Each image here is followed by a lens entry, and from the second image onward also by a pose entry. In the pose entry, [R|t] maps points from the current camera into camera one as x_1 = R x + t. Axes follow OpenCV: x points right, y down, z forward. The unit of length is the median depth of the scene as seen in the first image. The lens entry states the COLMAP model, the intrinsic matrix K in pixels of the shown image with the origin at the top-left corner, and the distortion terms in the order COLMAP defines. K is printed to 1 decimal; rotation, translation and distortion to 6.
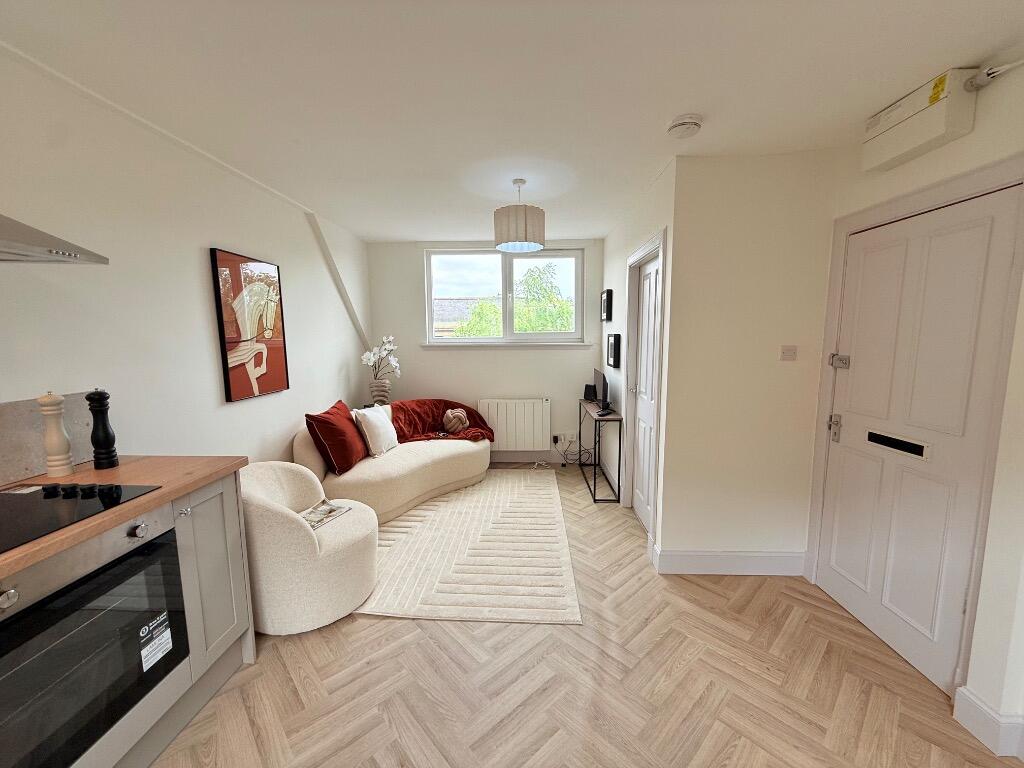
lens RADIAL K [[409.0, 0, 508.2], [0, 409.0, 385.3], [0, 0, 1]] dist [0.004361, -0.000040]
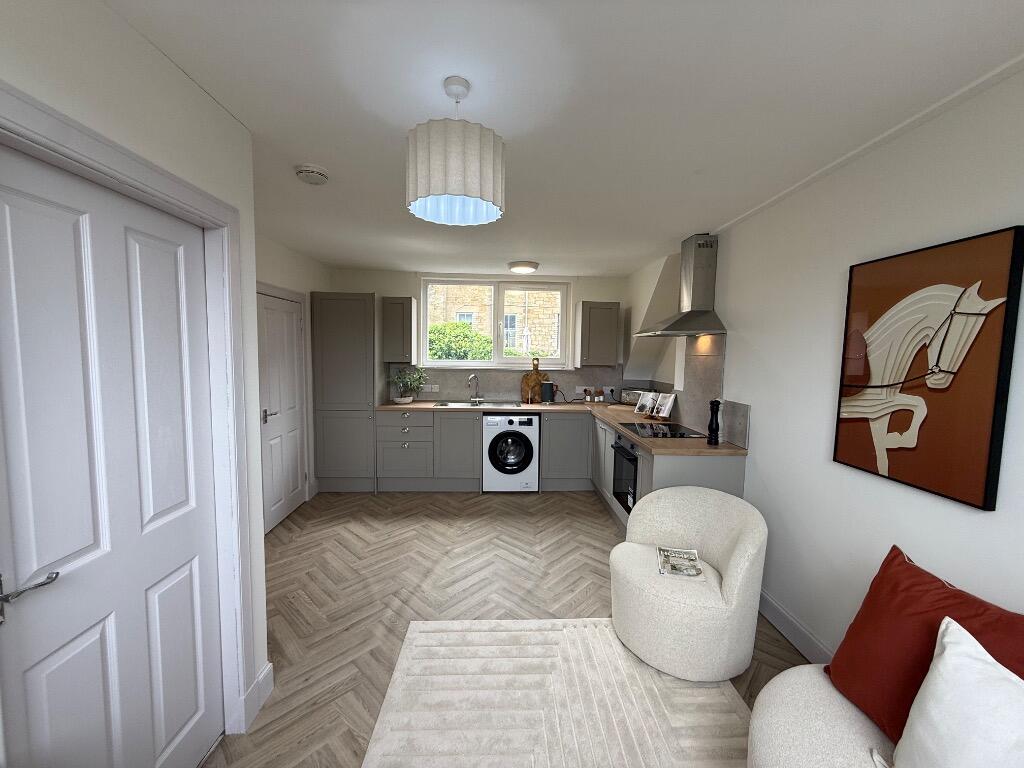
lens RADIAL K [[409.0, 0, 510.9], [0, 409.0, 386.5], [0, 0, 1]] dist [0.004361, -0.000040]
pose [[-0.996497, -0.003289, -0.083565, 0.000506], [-0.020604, 0.978082, 0.207200, -0.176154], [0.081052, 0.208196, -0.974723, 1.202073]]
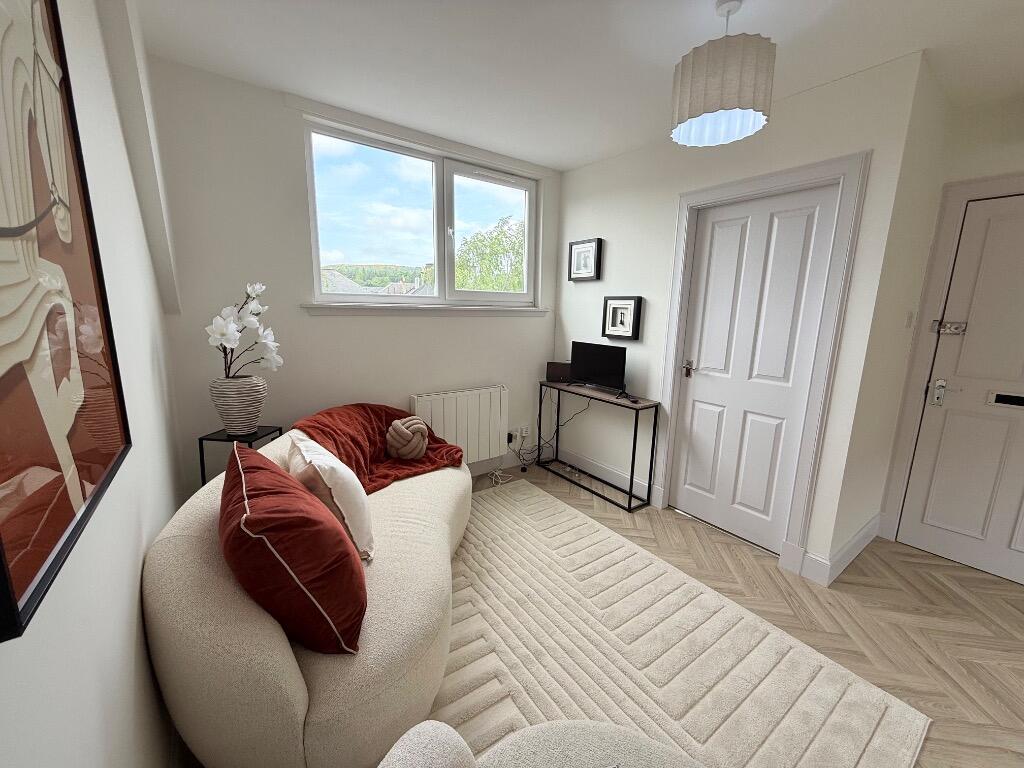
lens RADIAL K [[409.0, 0, 510.7], [0, 409.0, 384.0], [0, 0, 1]] dist [0.004361, -0.000040]
pose [[0.784967, -0.091237, 0.612783, -0.443428], [0.049763, 0.995186, 0.084427, -0.038479], [-0.617536, -0.035778, 0.785729, 0.553254]]
